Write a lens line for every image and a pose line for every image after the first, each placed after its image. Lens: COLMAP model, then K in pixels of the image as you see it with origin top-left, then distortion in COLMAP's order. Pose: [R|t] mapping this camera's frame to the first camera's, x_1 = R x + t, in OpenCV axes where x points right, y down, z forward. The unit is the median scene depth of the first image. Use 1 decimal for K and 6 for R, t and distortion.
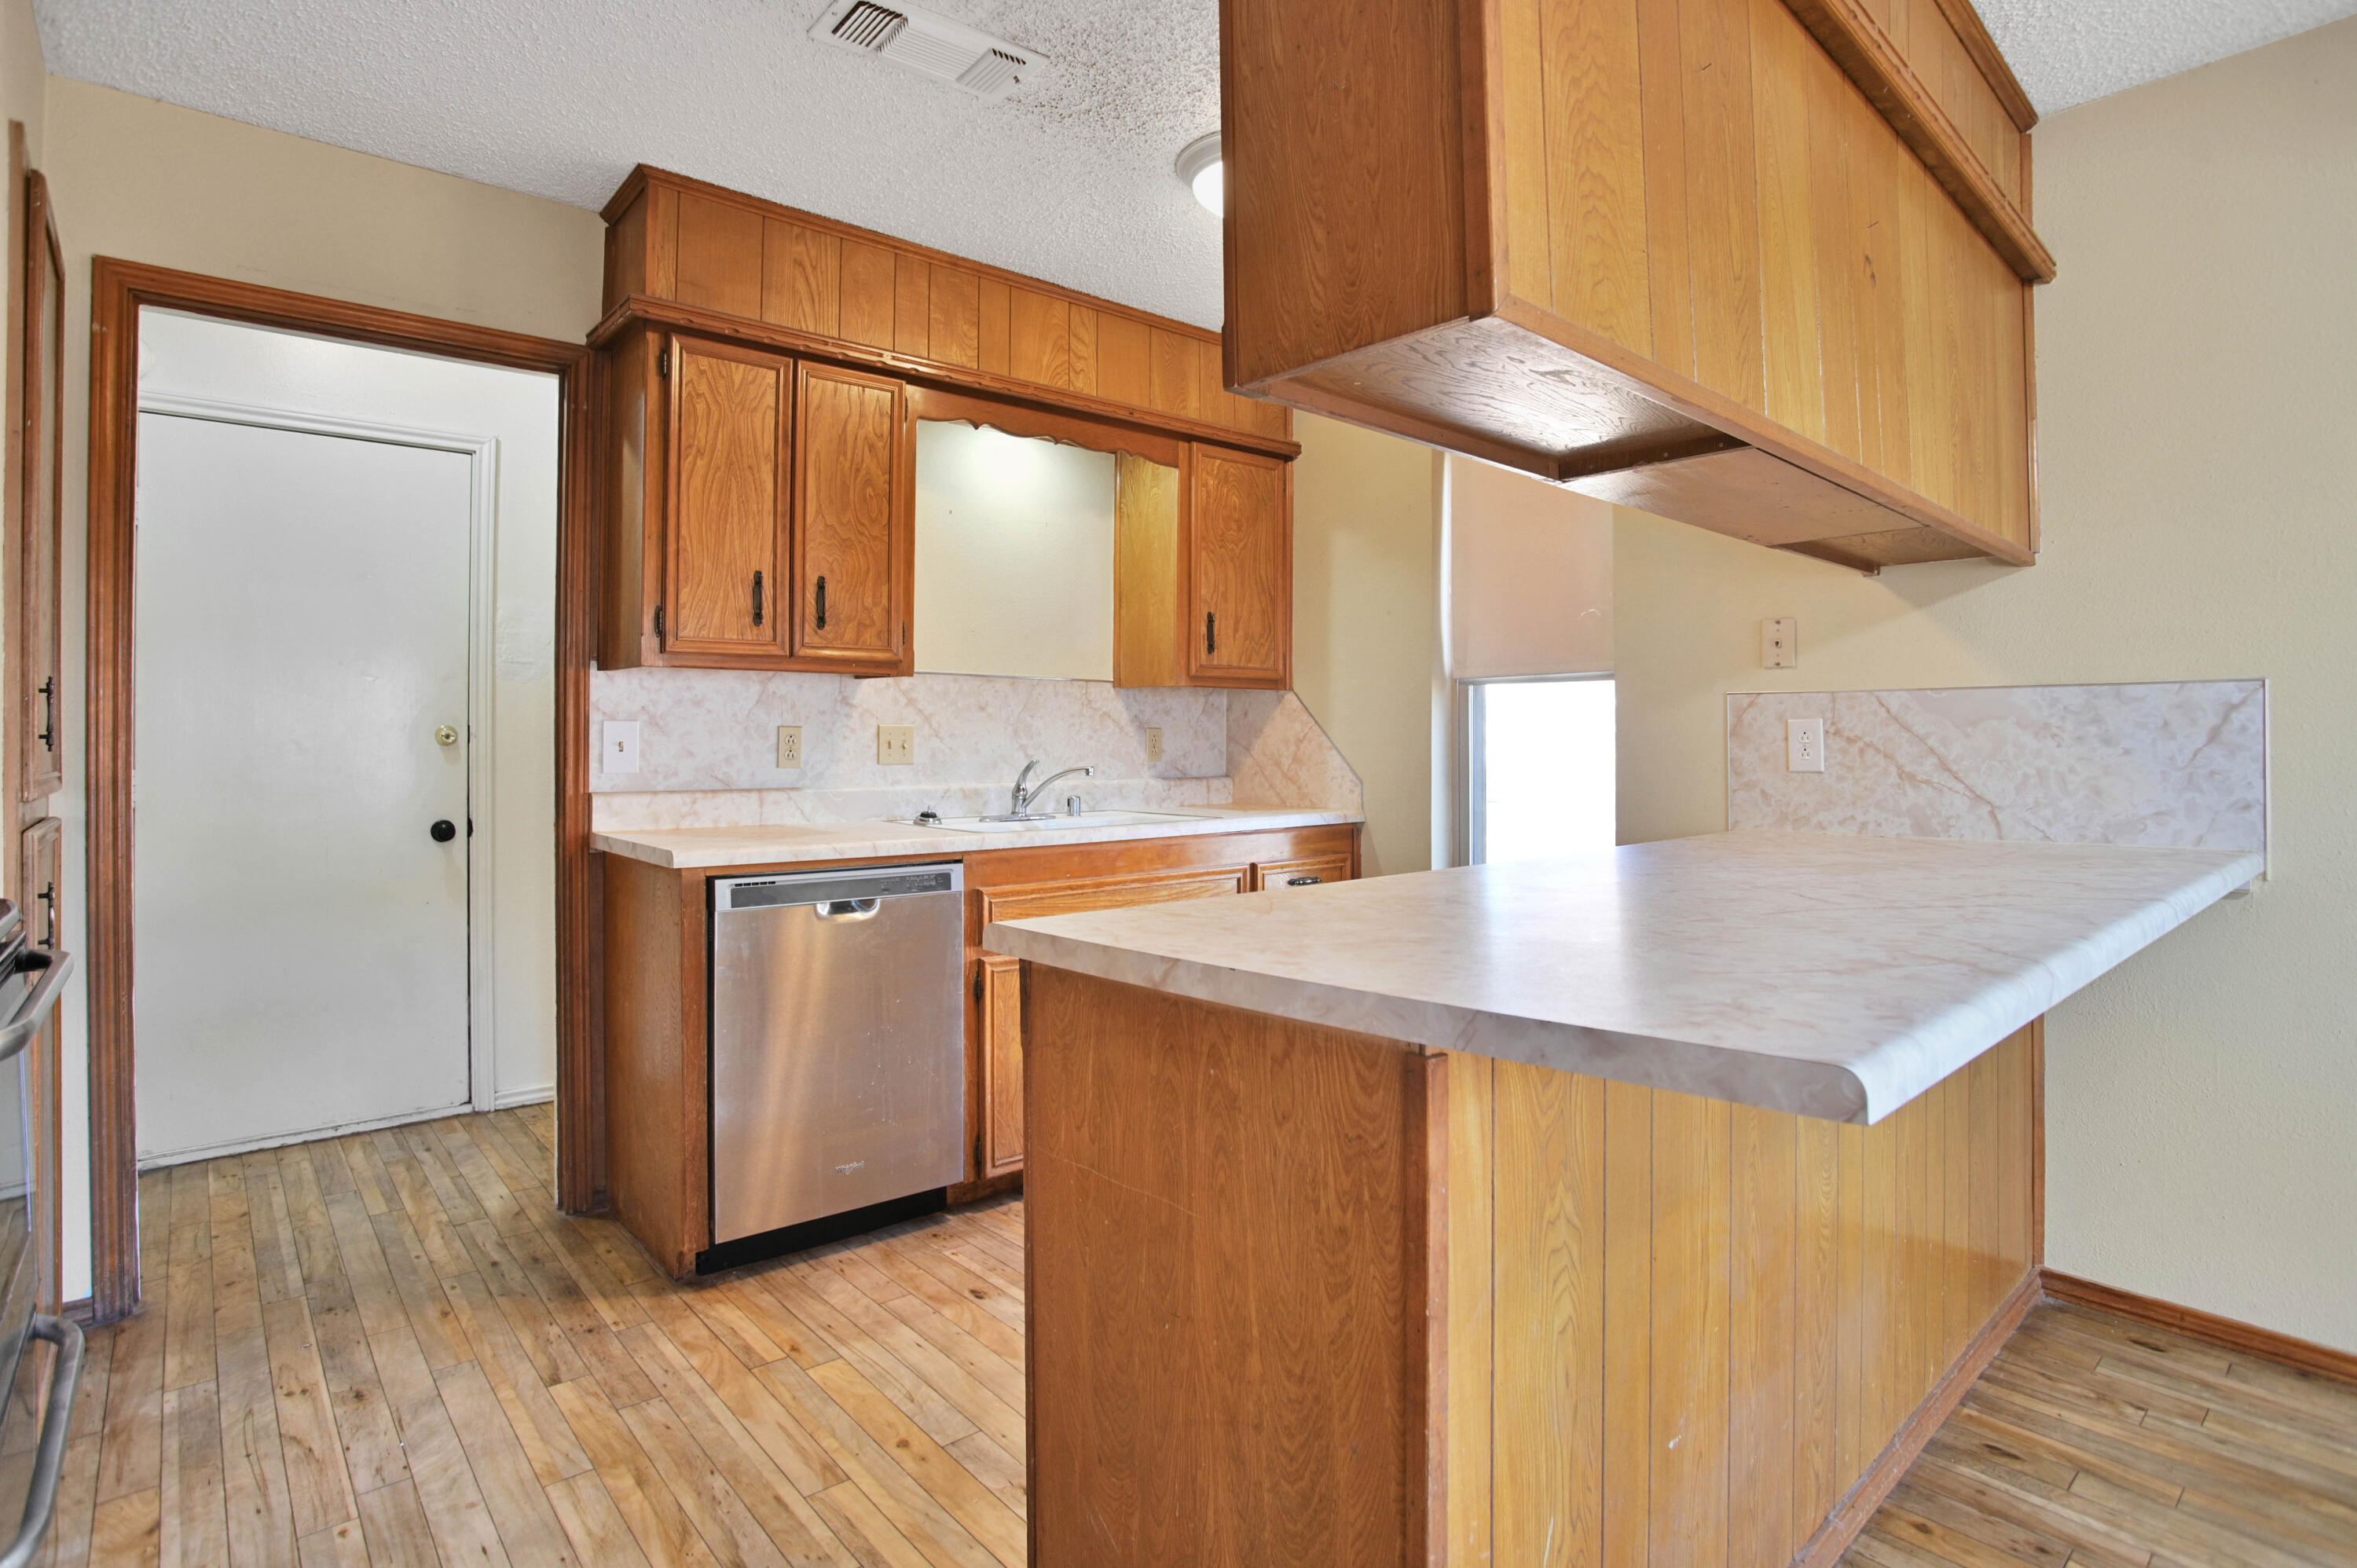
lens RADIAL K [[1205.3, 0, 1188.0], [0, 1205.3, 721.0], [0, 0, 1]] dist [-0.069928, 0.022612]
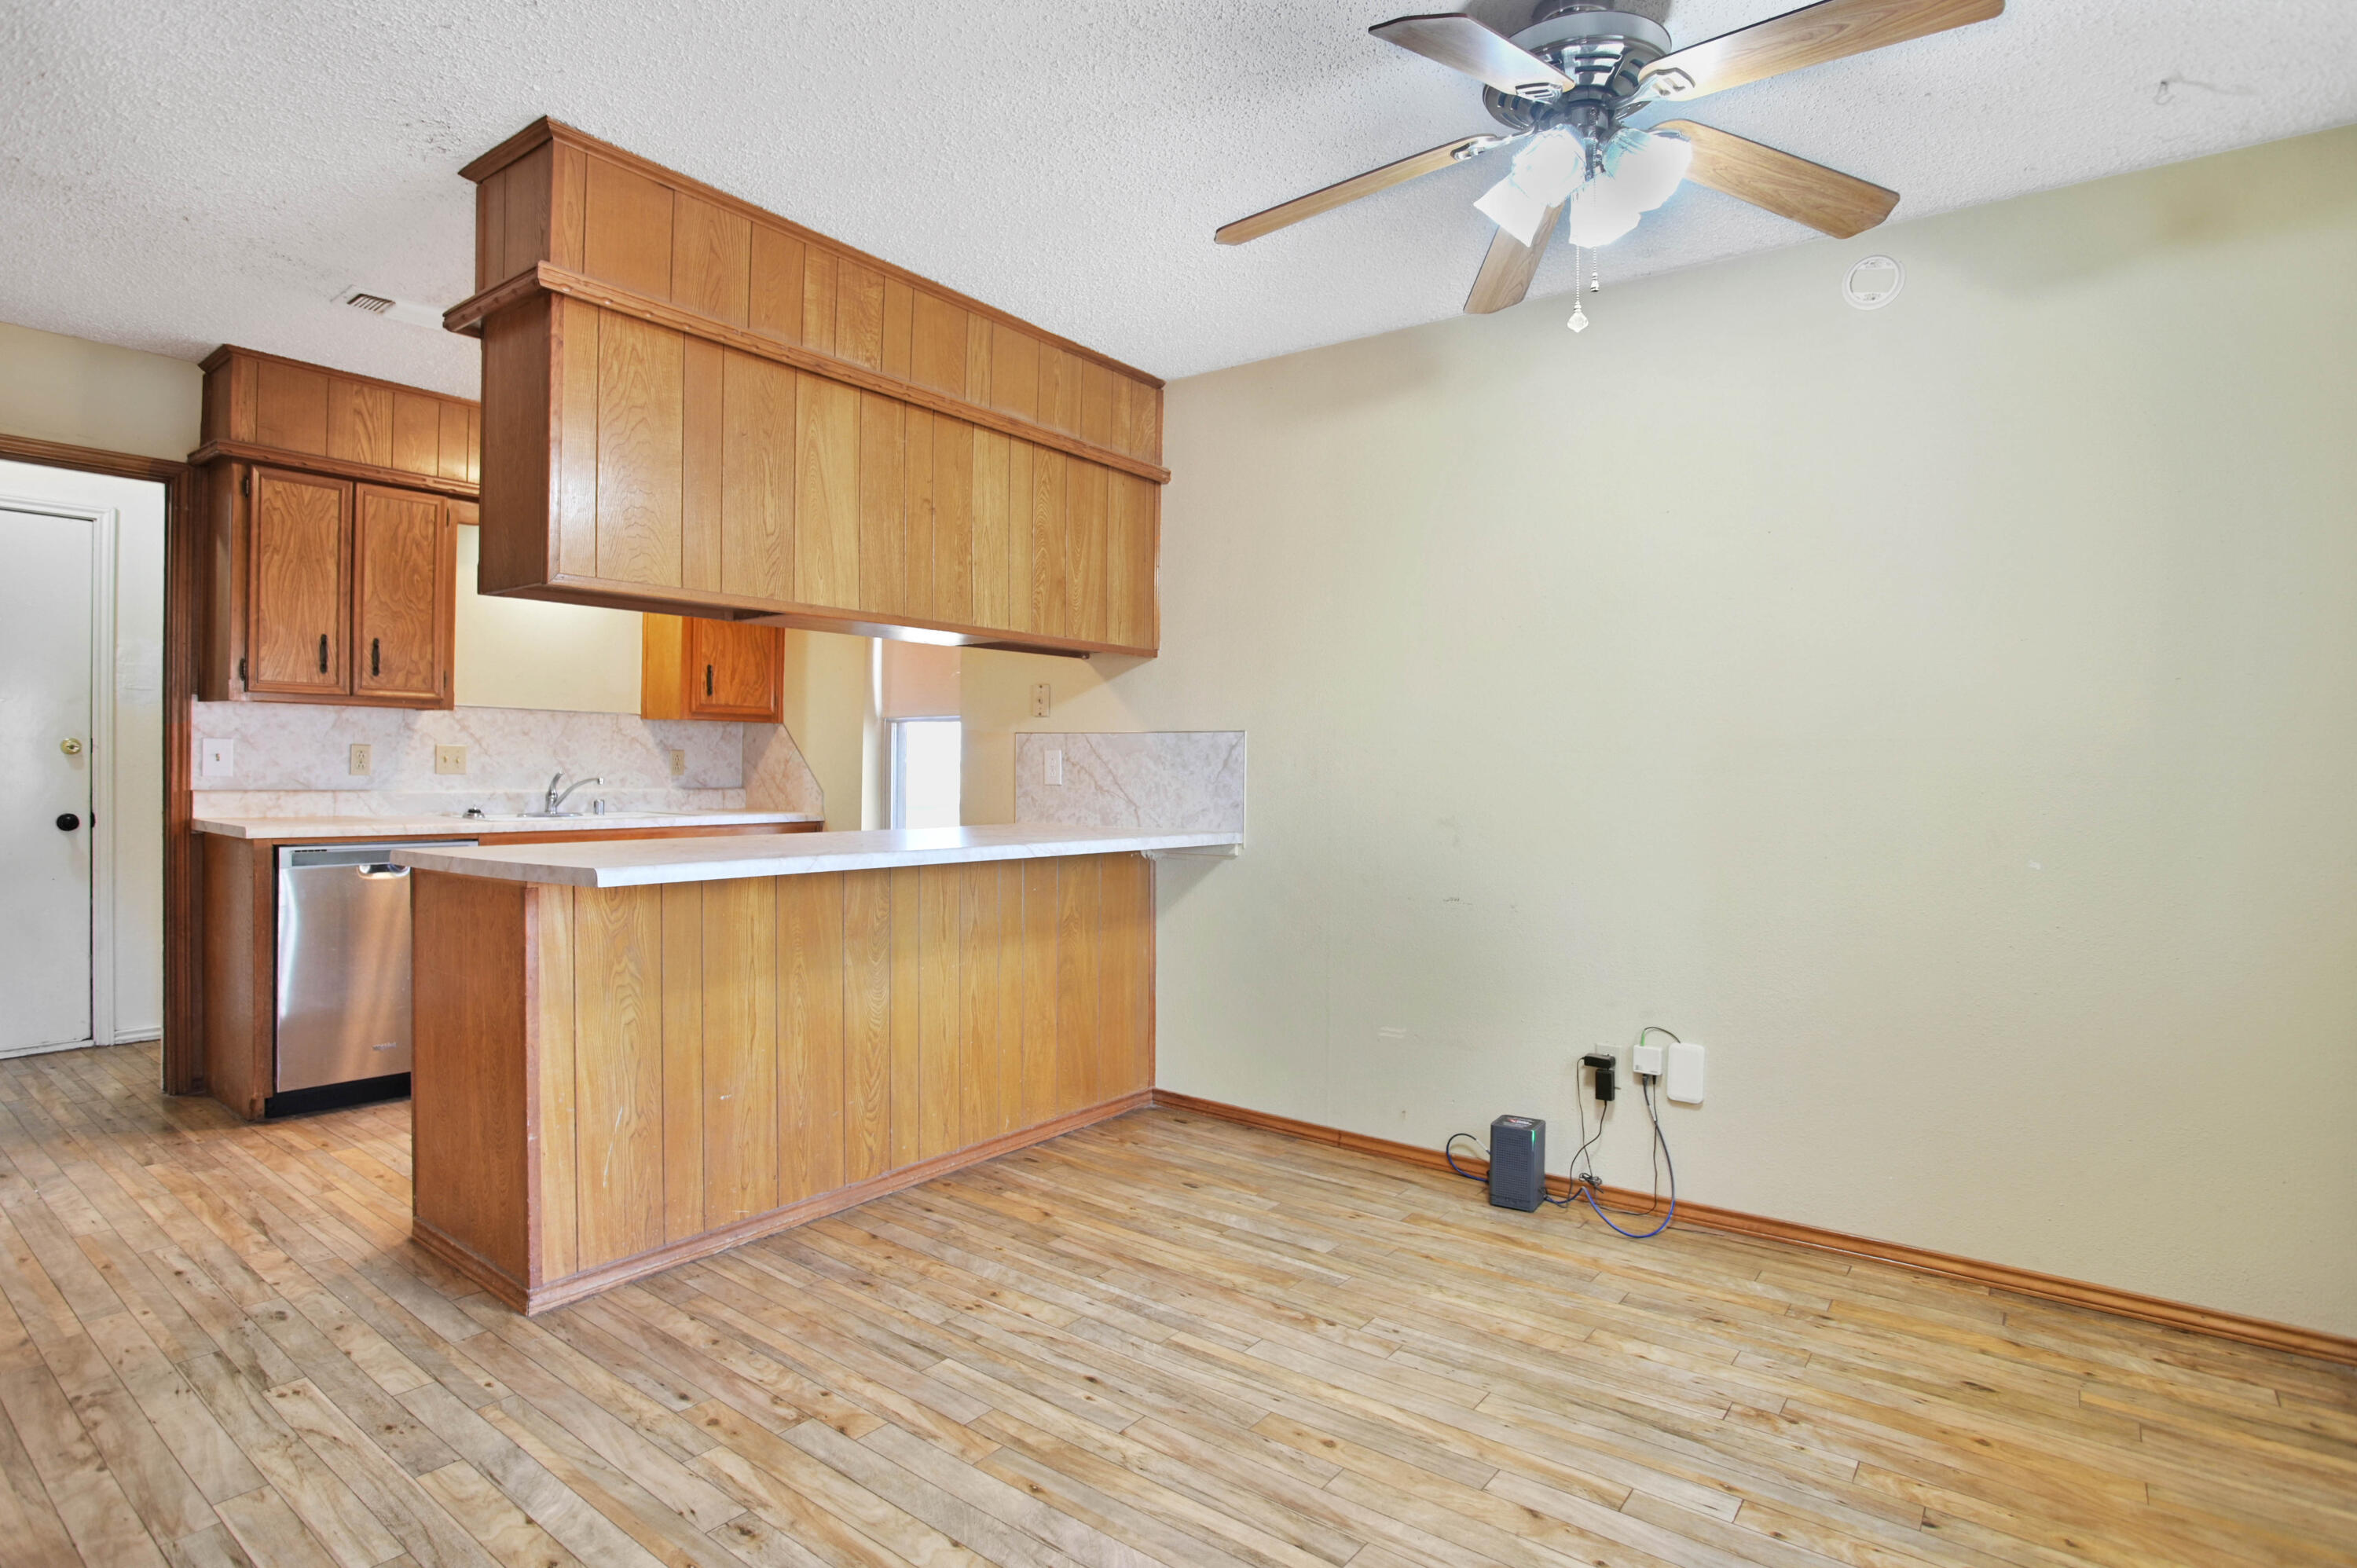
lens RADIAL K [[1207.8, 0, 1159.5], [0, 1207.8, 779.5], [0, 0, 1]] dist [-0.071141, 0.033236]
pose [[0.982219, 0.012190, 0.187342, 0.352016], [-0.017131, 0.999546, 0.024775, -0.005217], [-0.186955, -0.027544, 0.981982, -0.553020]]
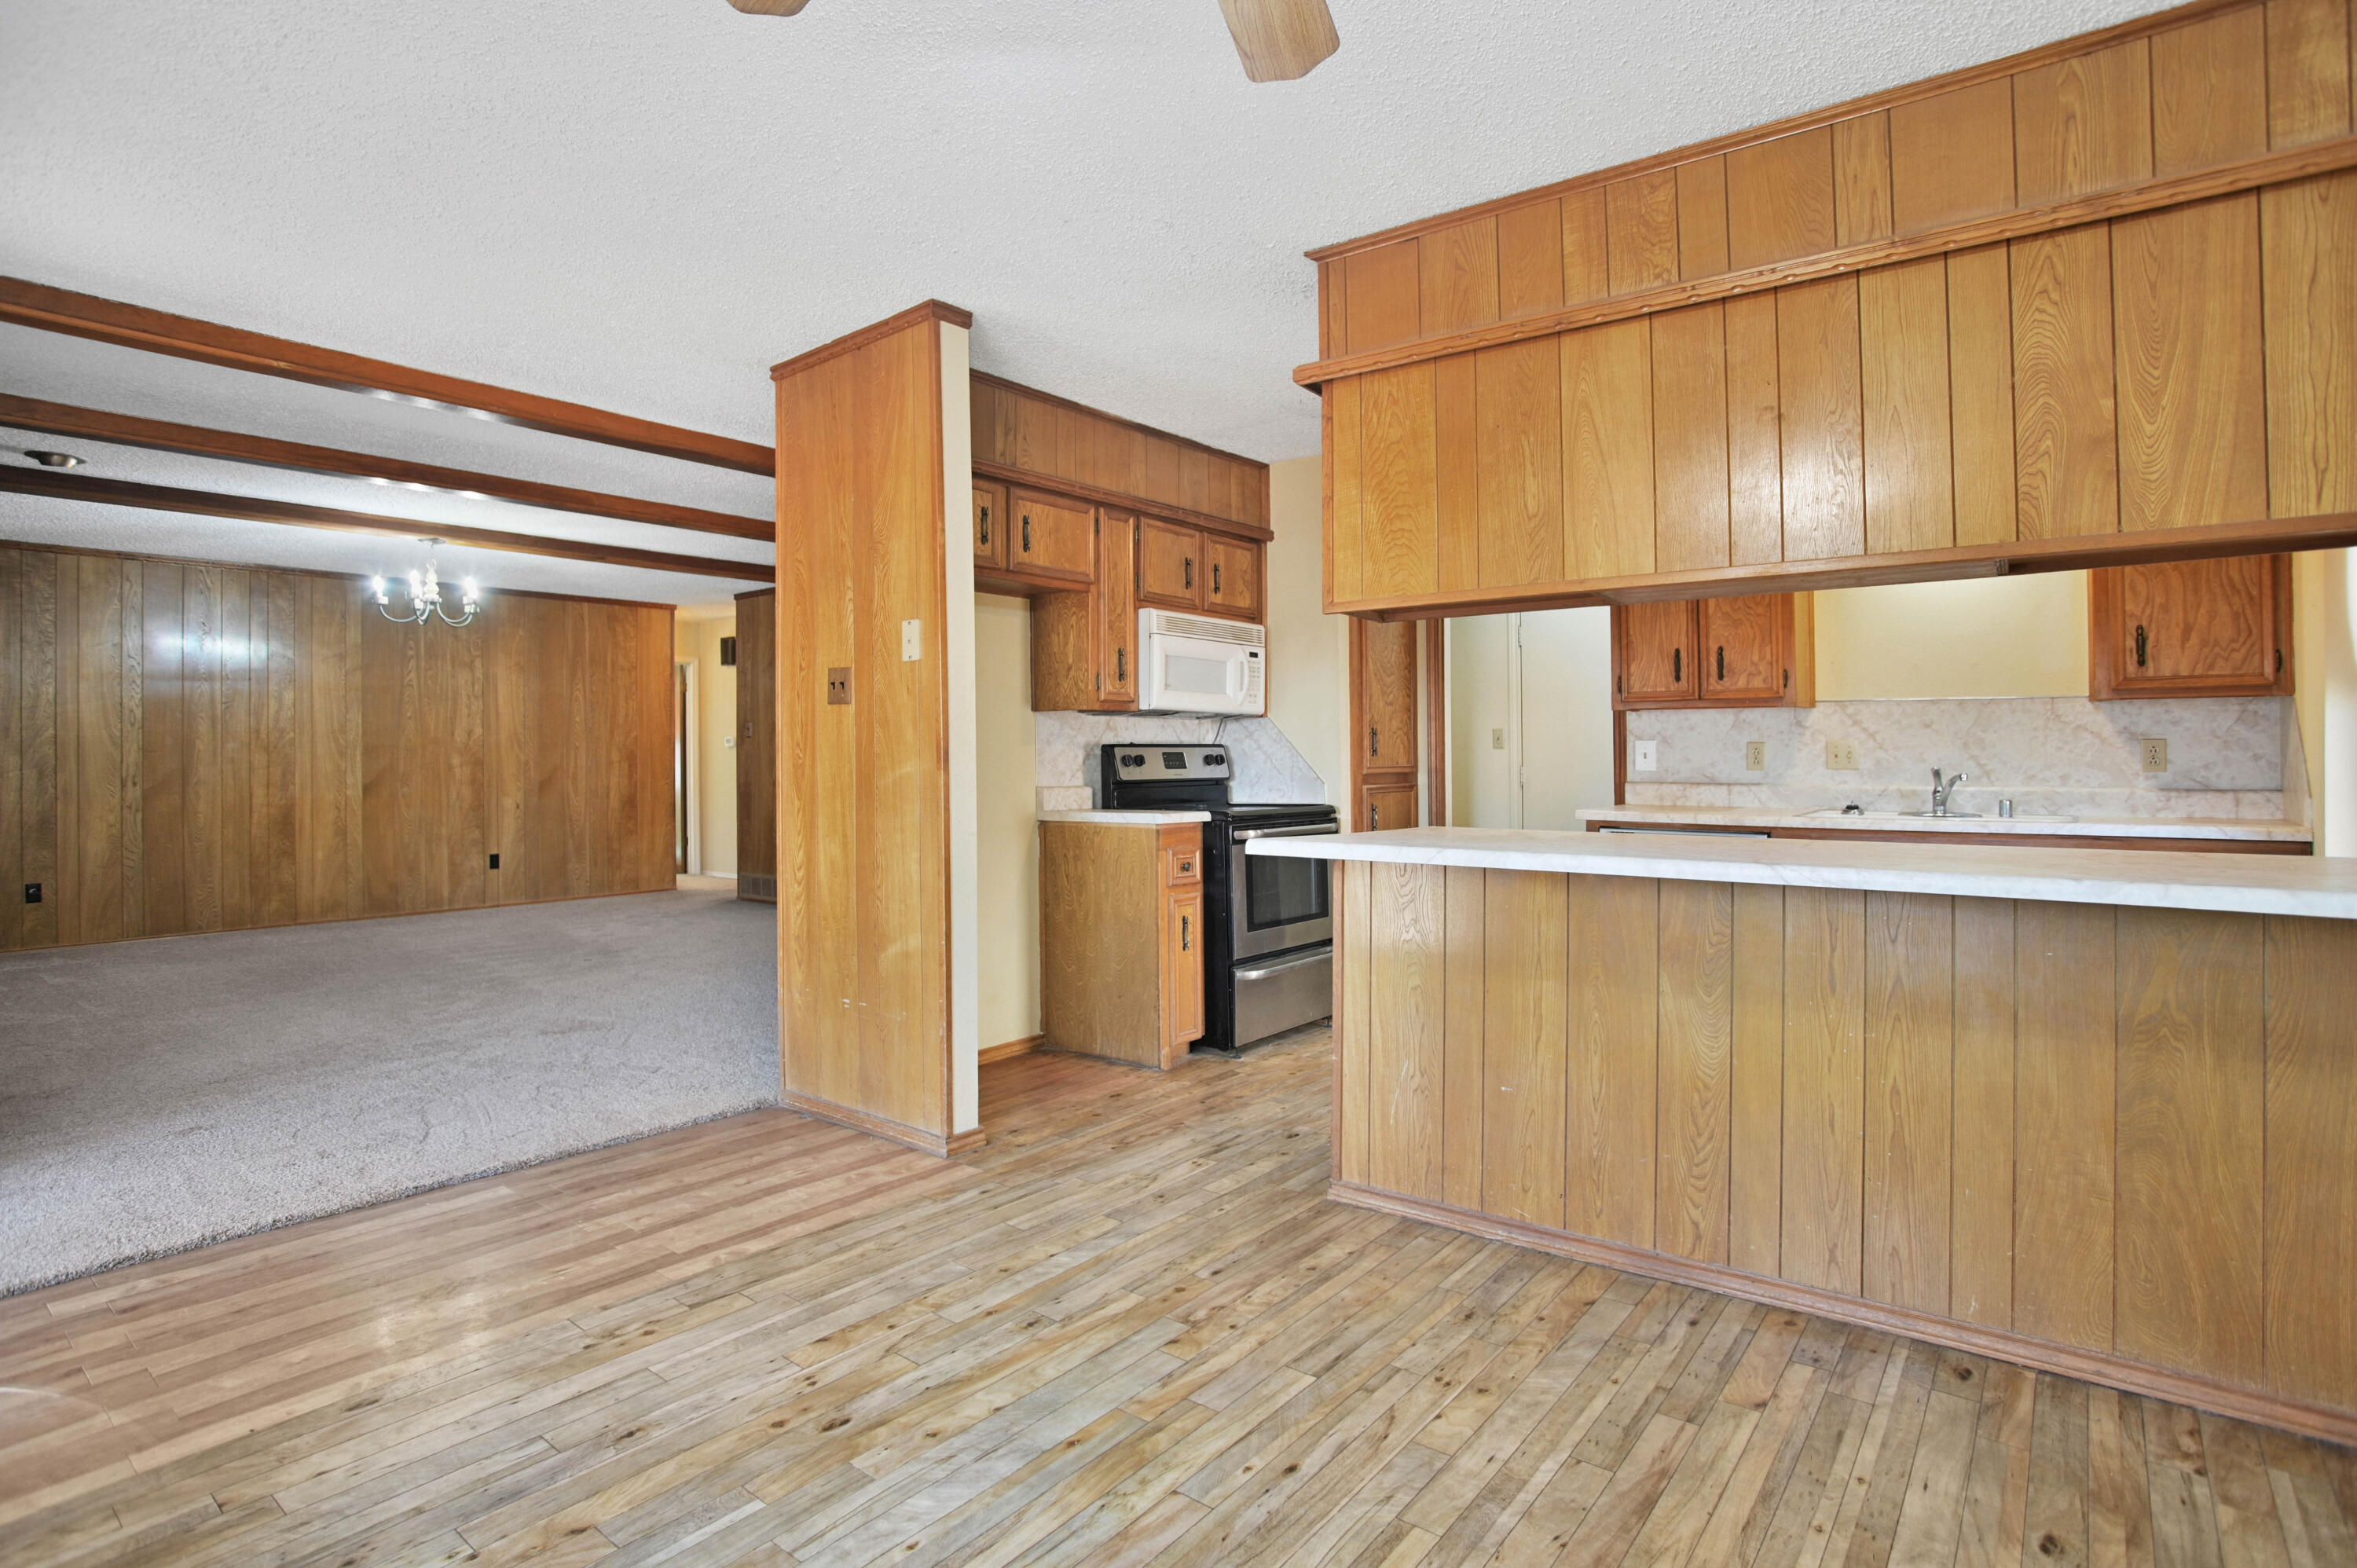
lens RADIAL K [[1180.2, 0, 1182.5], [0, 1180.2, 740.6], [0, 0, 1]] dist [-0.071013, 0.025031]
pose [[0.192818, -0.011249, -0.981170, 1.072925], [0.014907, 0.999852, -0.008534, 0.004654], [0.981121, -0.012981, 0.192957, 0.021871]]
